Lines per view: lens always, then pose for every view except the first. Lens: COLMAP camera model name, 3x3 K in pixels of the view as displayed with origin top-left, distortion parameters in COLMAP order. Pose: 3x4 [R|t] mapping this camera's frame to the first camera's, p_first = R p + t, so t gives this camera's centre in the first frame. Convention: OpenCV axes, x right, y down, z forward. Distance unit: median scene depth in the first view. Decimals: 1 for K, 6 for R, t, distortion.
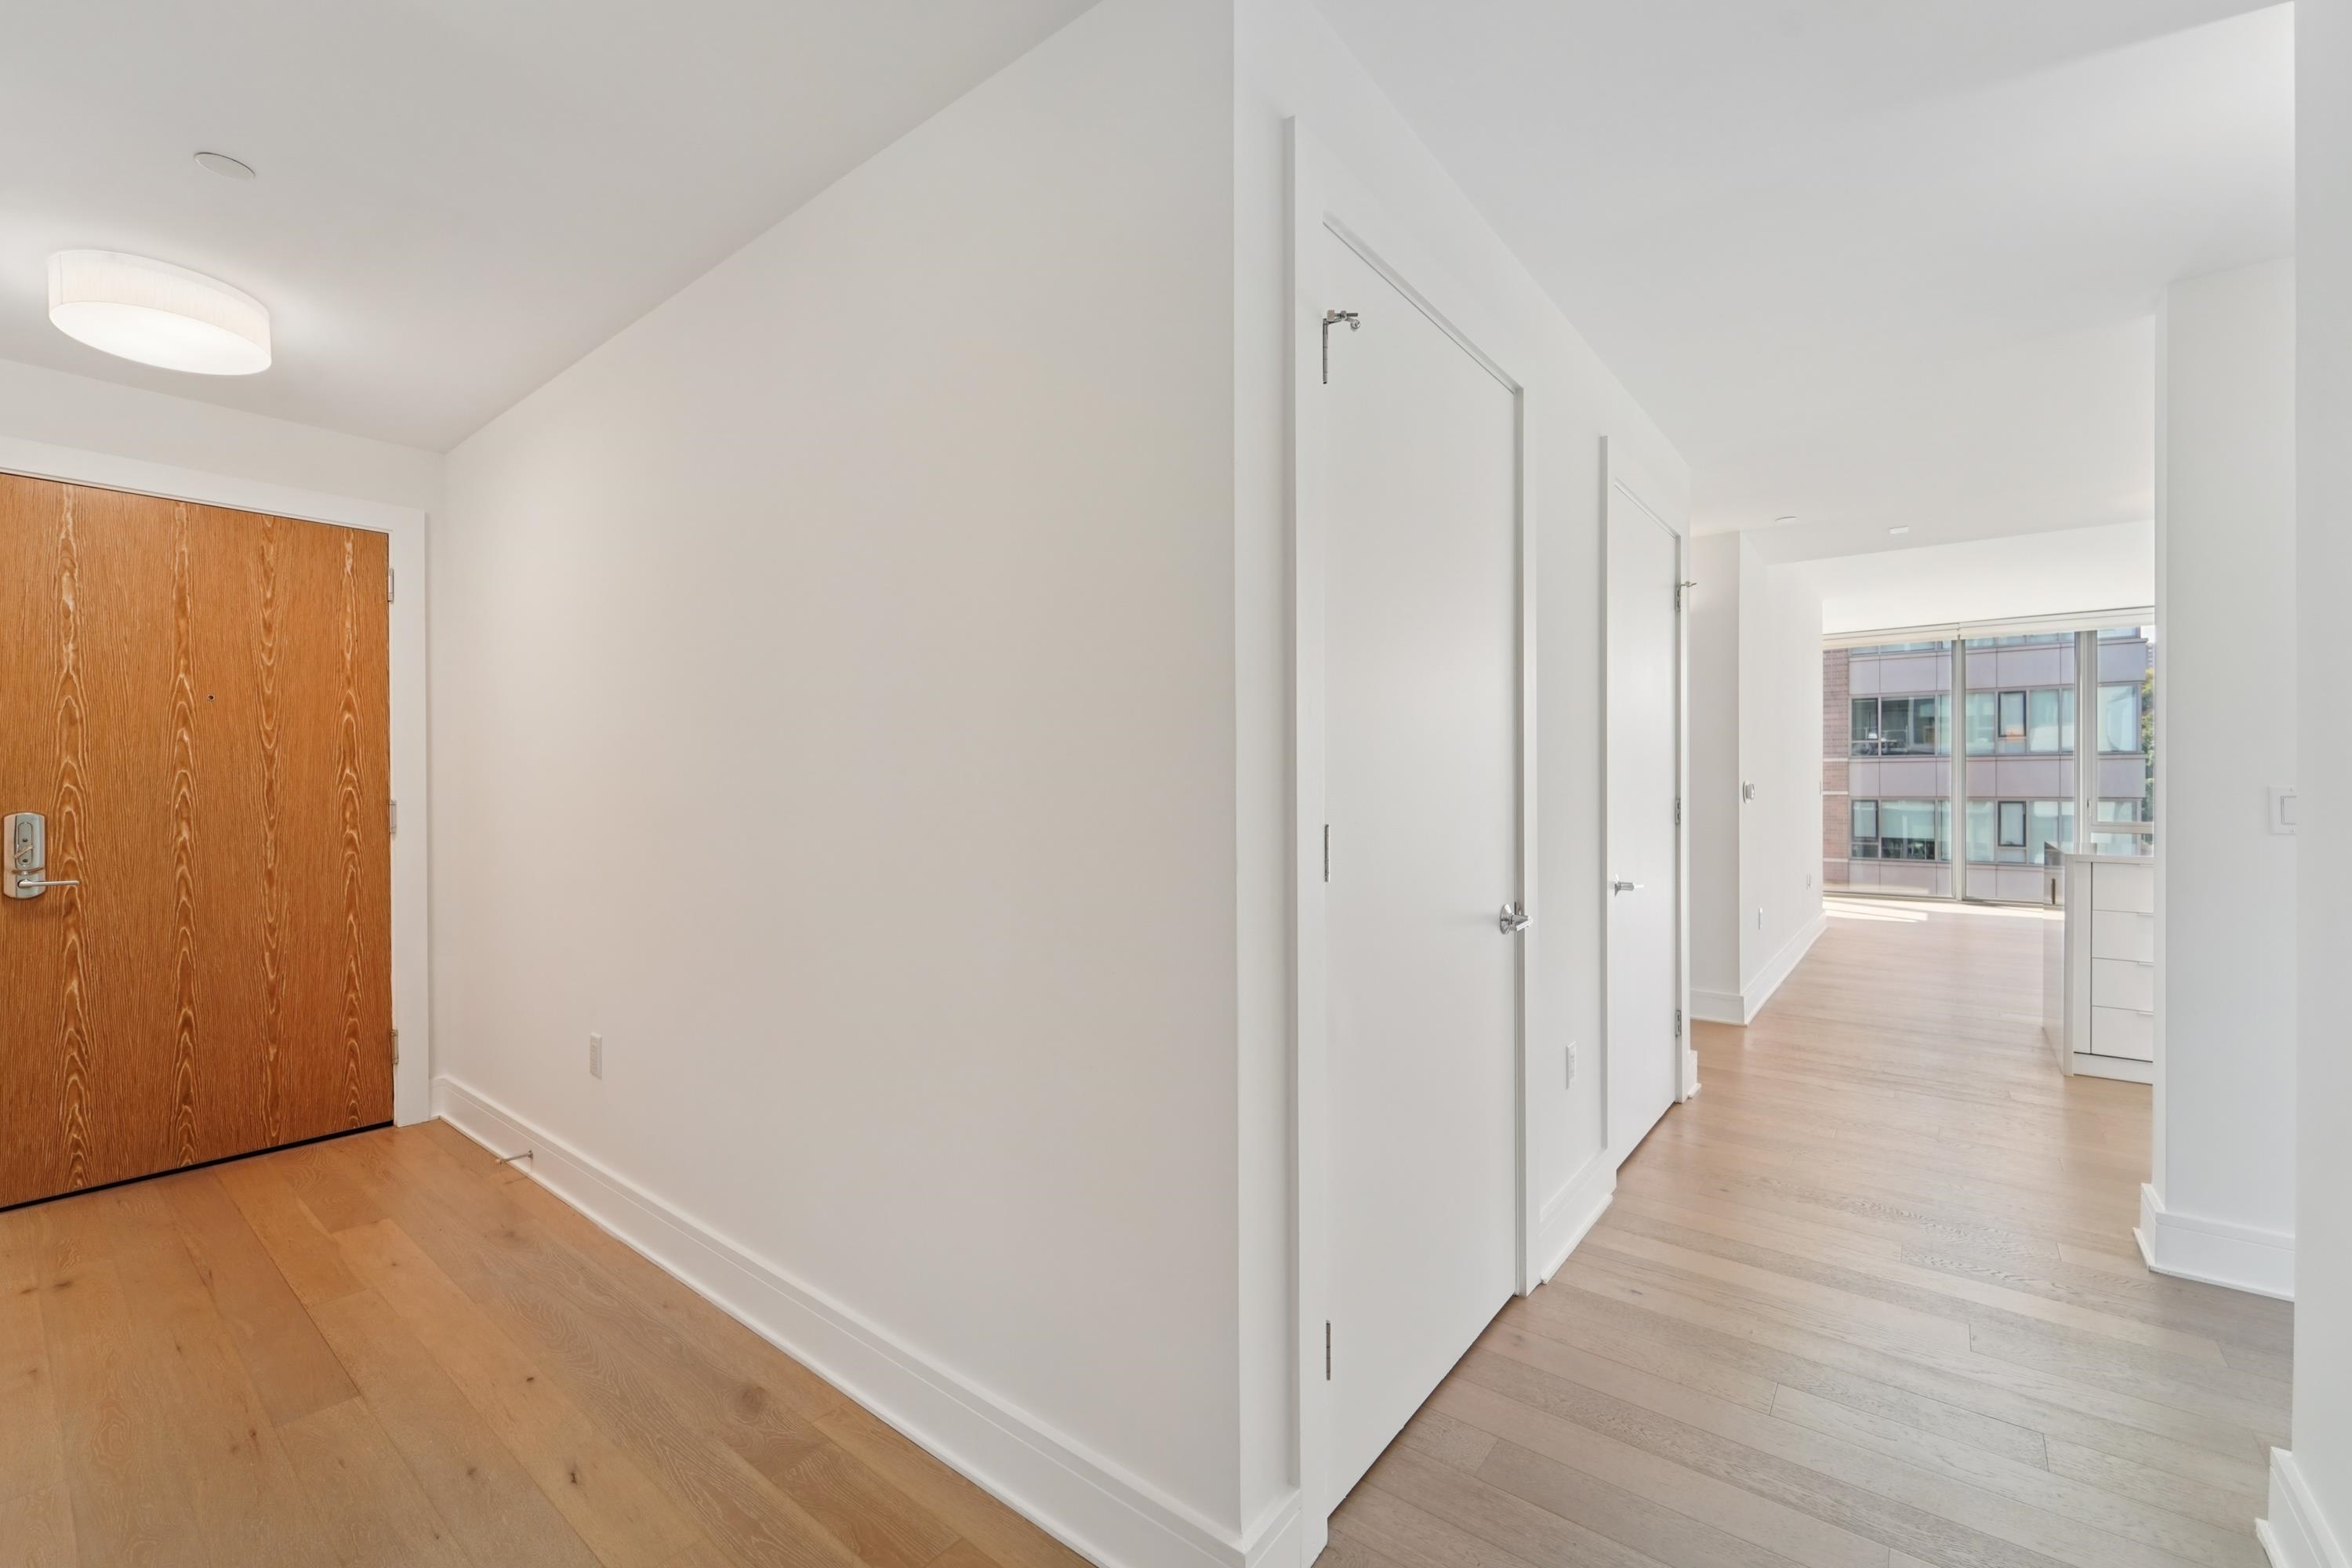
lens RADIAL K [[982.5, 0, 1165.1], [0, 982.5, 792.8], [0, 0, 1]] dist [0.016245, -0.005147]
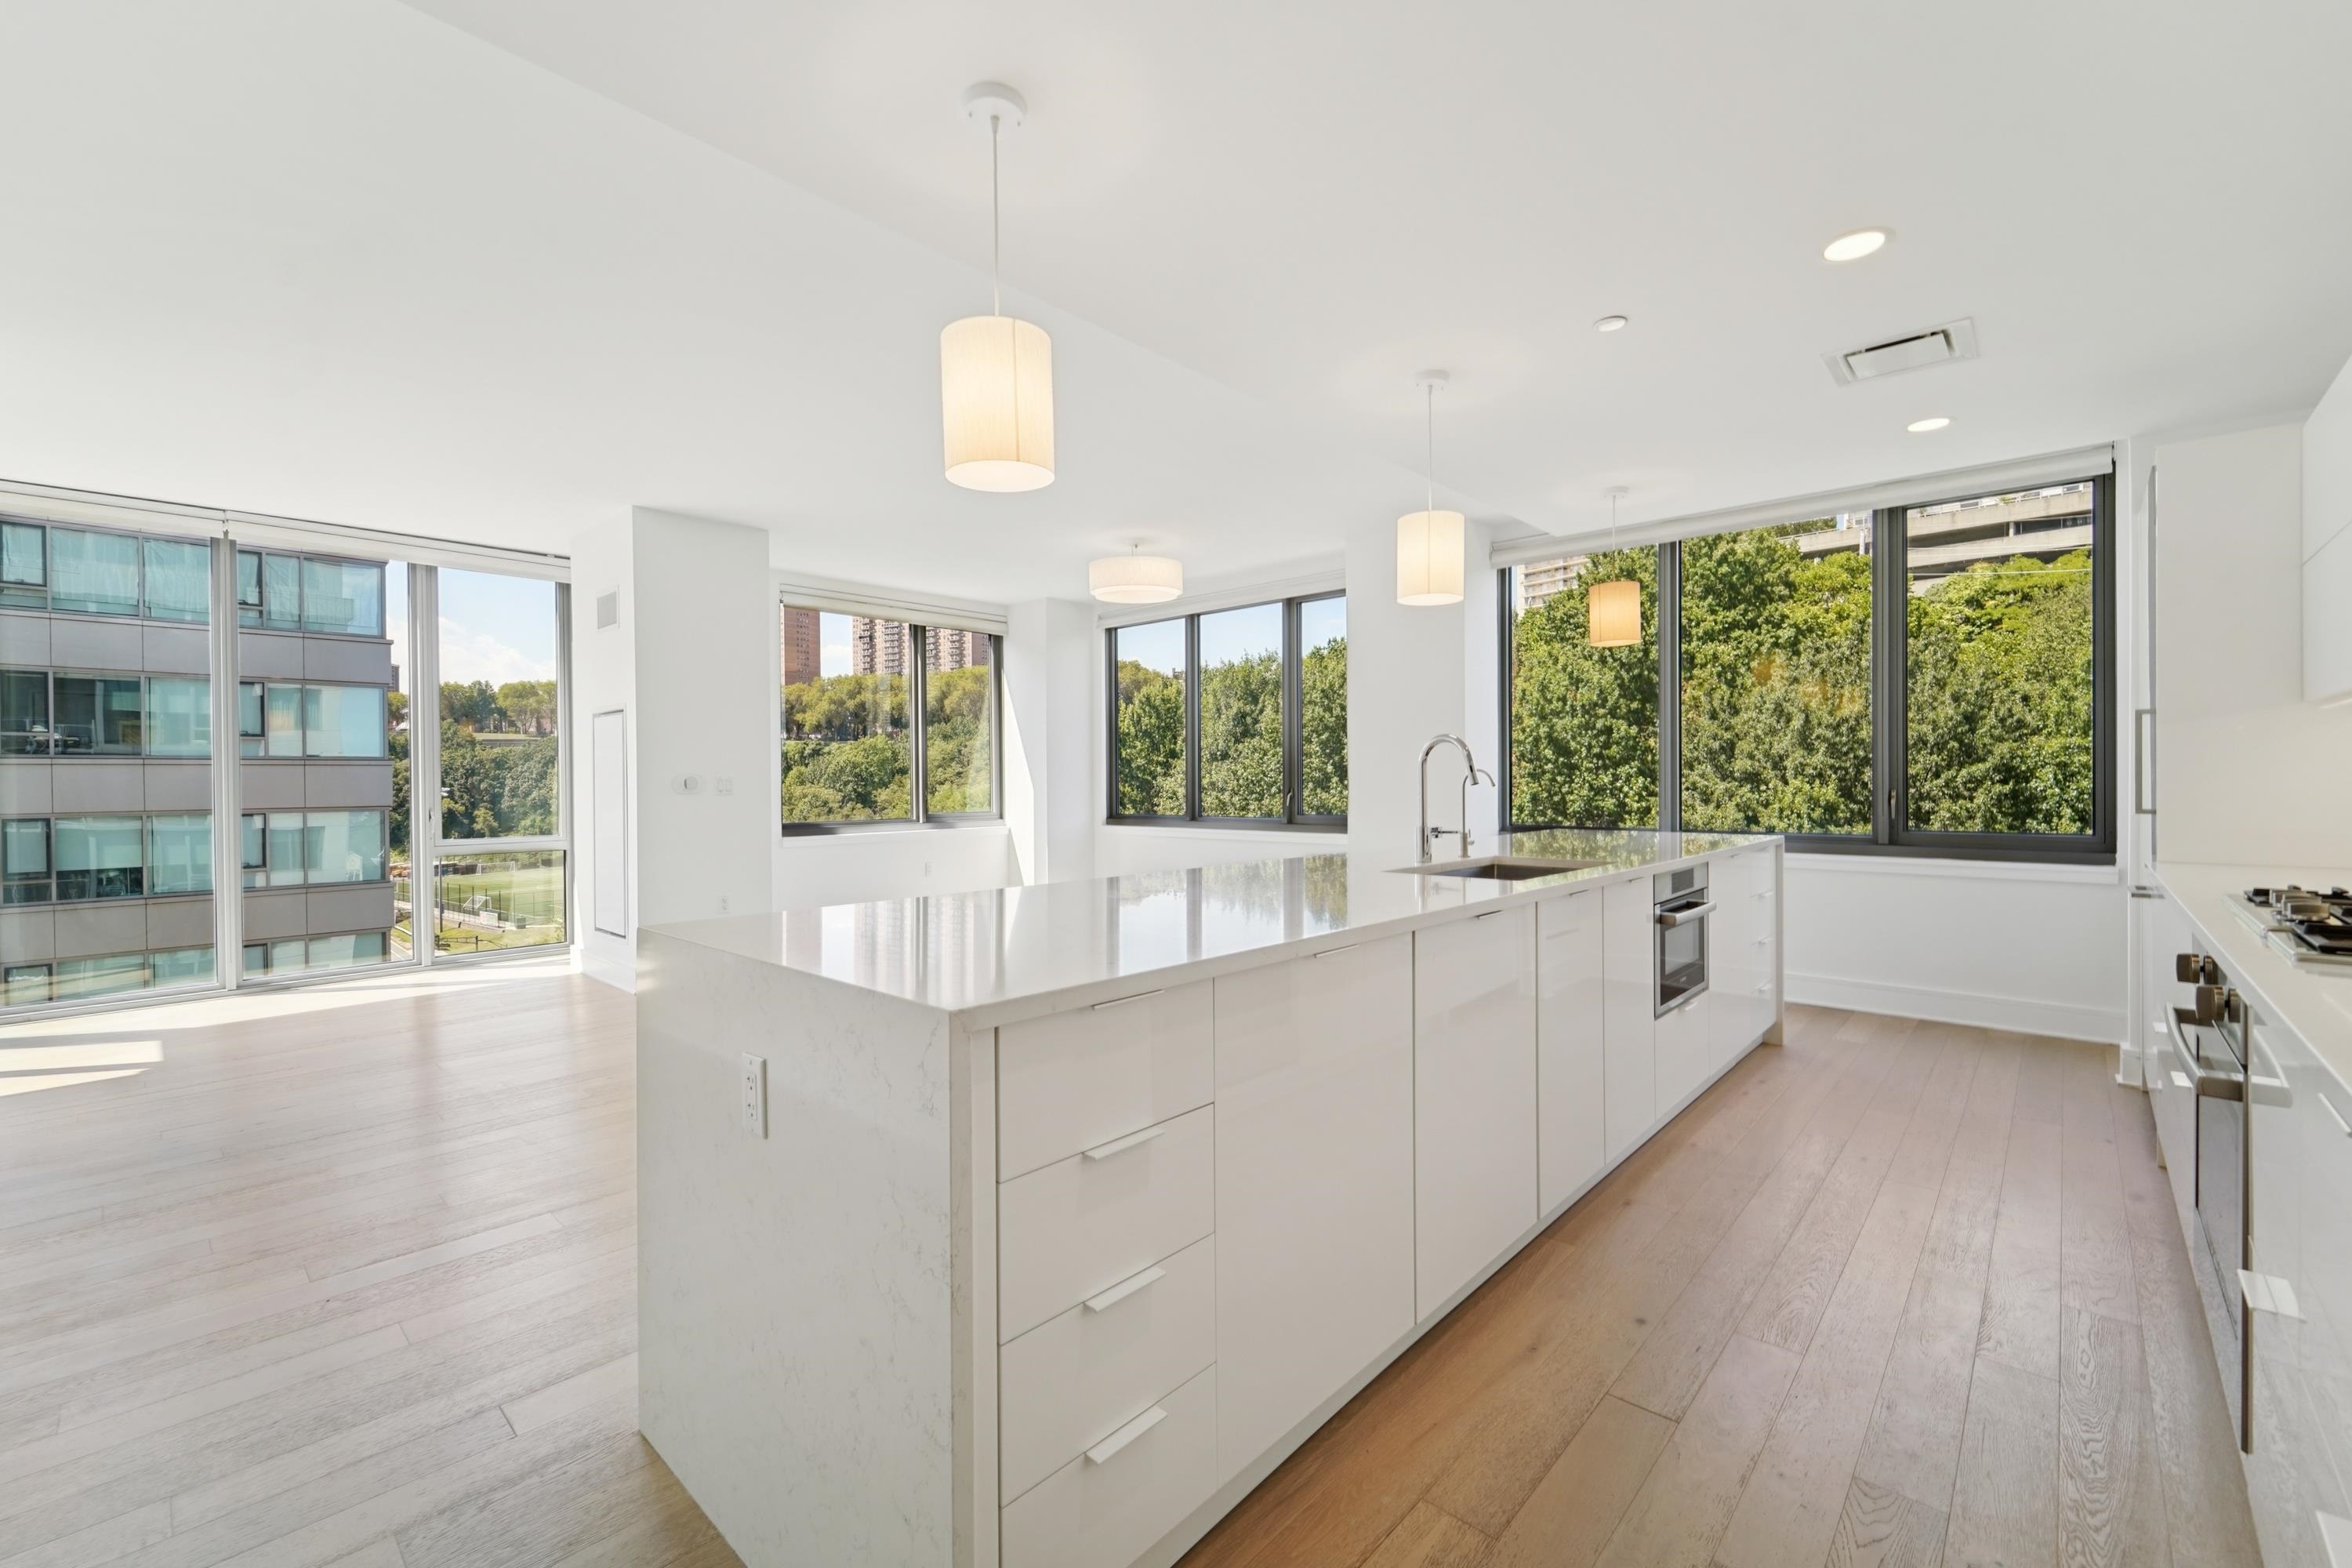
lens RADIAL K [[982.5, 0, 1179.4], [0, 982.5, 768.0], [0, 0, 1]] dist [0.016245, -0.005147]
pose [[0.098001, 0.011175, 0.995124, 0.092443], [0.024747, 0.999600, -0.013662, 0.000804], [-0.994879, 0.025965, 0.097685, 0.126765]]
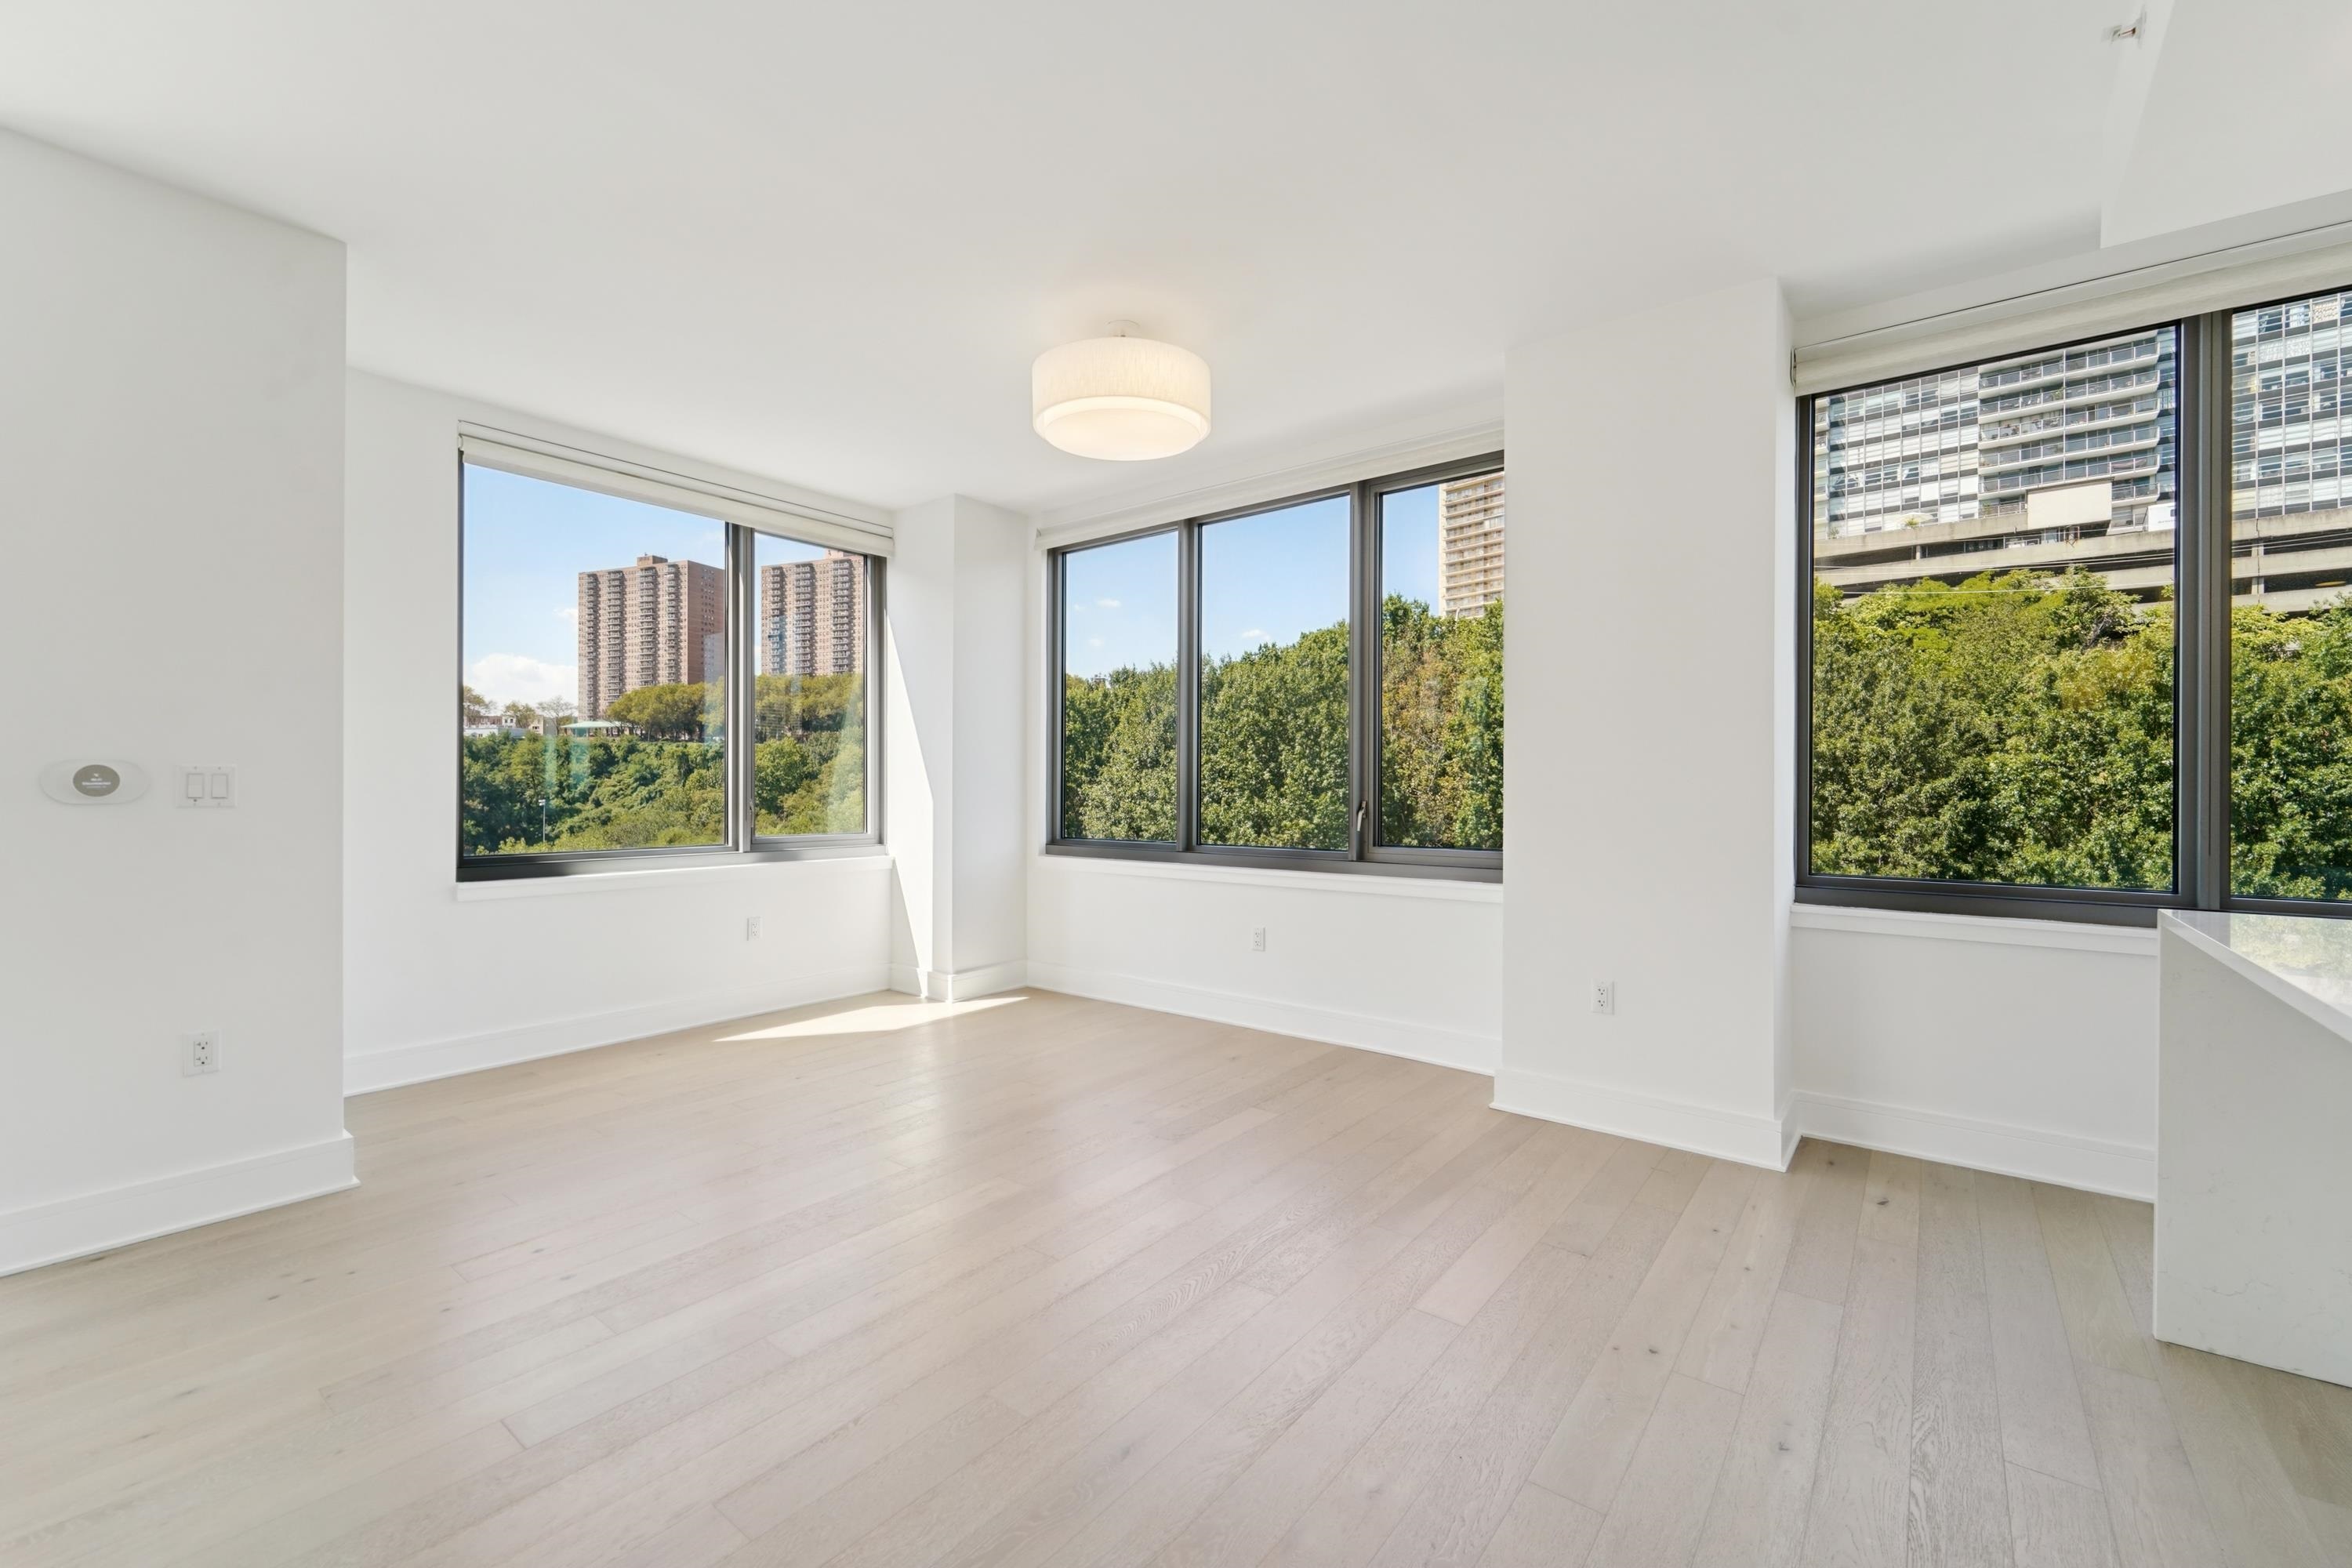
lens RADIAL K [[982.5, 0, 1169.1], [0, 982.5, 764.3], [0, 0, 1]] dist [0.016245, -0.005147]
pose [[0.027478, 0.024550, 0.999321, 0.179261], [0.014457, 0.999584, -0.024954, 0.001046], [-0.999518, 0.015133, 0.027112, 0.145432]]
